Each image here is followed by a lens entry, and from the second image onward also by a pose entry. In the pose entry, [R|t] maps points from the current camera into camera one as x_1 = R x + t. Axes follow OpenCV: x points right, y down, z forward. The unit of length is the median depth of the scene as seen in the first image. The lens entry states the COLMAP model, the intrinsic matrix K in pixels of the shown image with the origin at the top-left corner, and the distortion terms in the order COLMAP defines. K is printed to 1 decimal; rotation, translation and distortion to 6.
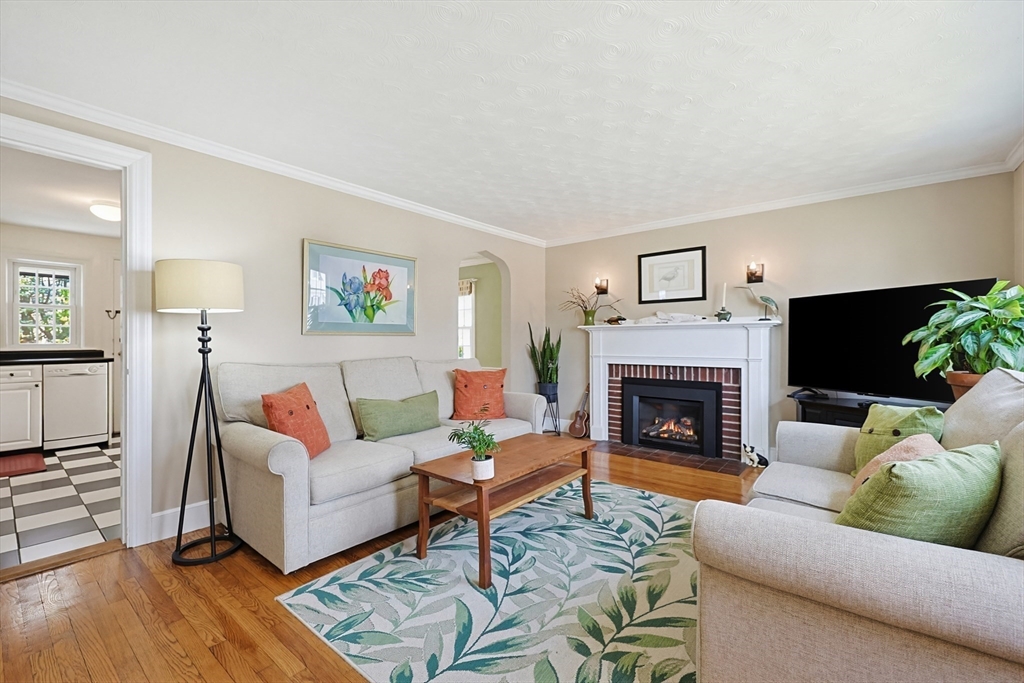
lens RADIAL K [[439.2, 0, 509.5], [0, 439.2, 339.9], [0, 0, 1]] dist [0.003183, -0.000452]
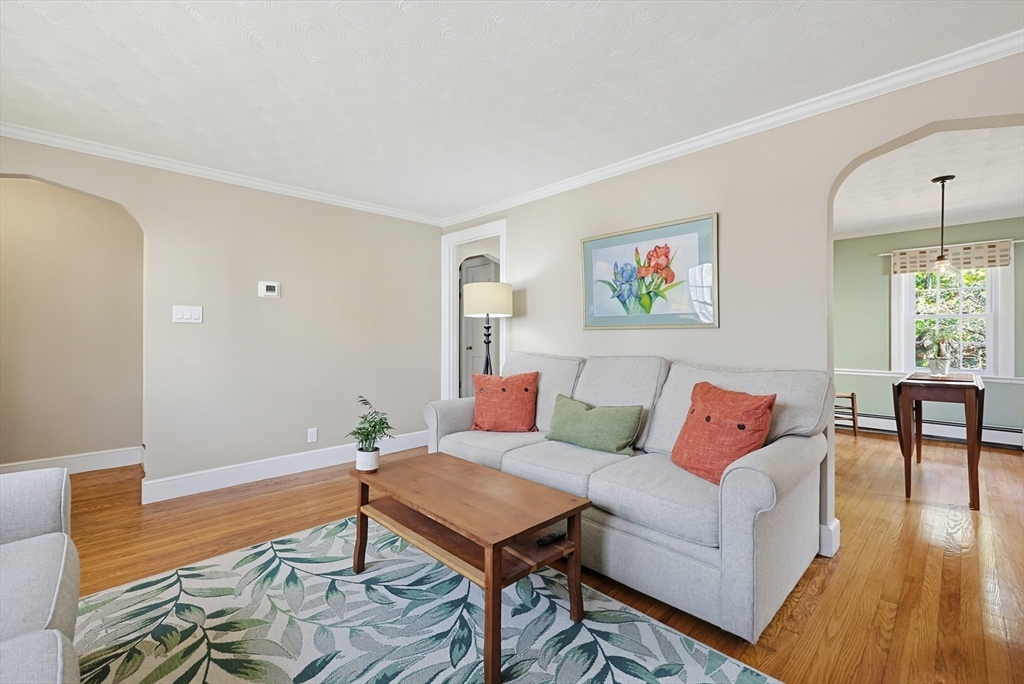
lens RADIAL K [[439.2, 0, 515.3], [0, 439.2, 336.0], [0, 0, 1]] dist [0.003183, -0.000452]
pose [[-0.114715, 0.001426, -0.993397, 0.478235], [0.000154, 0.999999, 0.001418, 0.001247], [0.993398, 0.000010, -0.114715, 0.759394]]
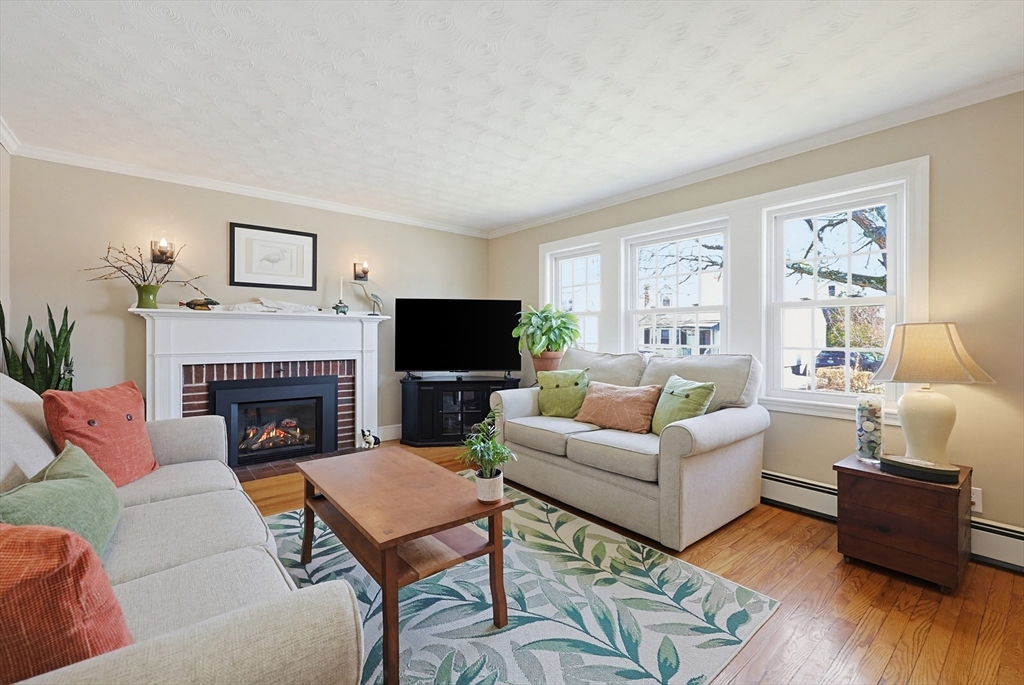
lens RADIAL K [[439.2, 0, 523.1], [0, 439.2, 335.1], [0, 0, 1]] dist [0.003183, -0.000452]
pose [[0.181650, 0.005901, 0.983346, -0.443905], [-0.005196, 0.999974, -0.005041, 0.009187], [-0.983350, -0.004194, 0.181676, 0.412815]]
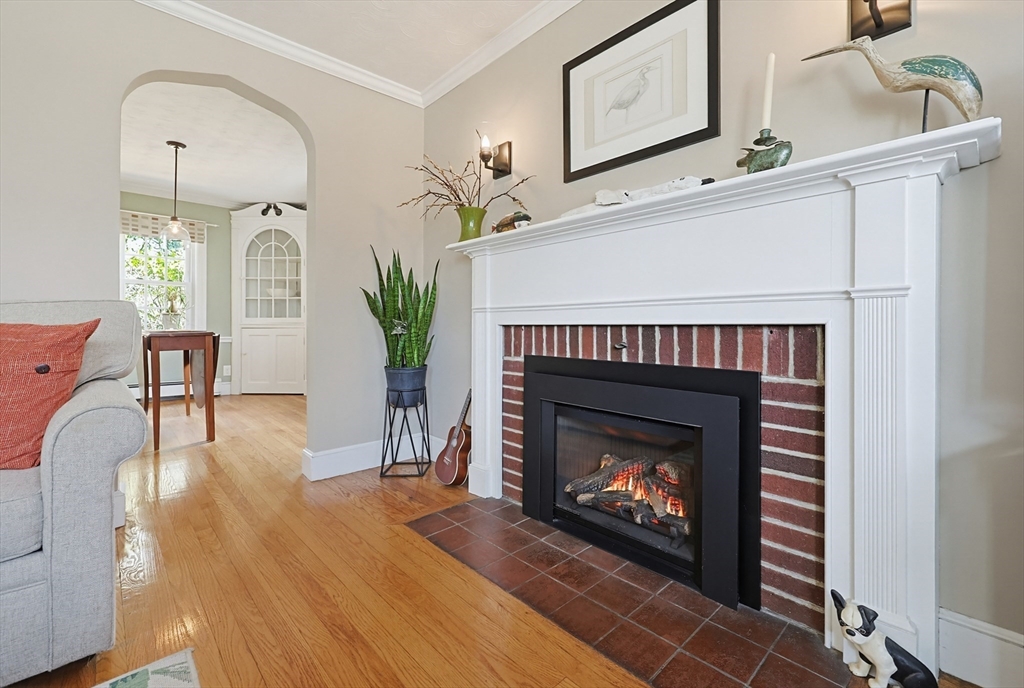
lens RADIAL K [[439.2, 0, 517.7], [0, 439.2, 327.9], [0, 0, 1]] dist [0.003183, -0.000452]
pose [[0.990531, 0.003122, -0.137257, 0.364871], [-0.002274, 0.999977, 0.006336, 0.065591], [0.137273, -0.005964, 0.990515, 0.683287]]
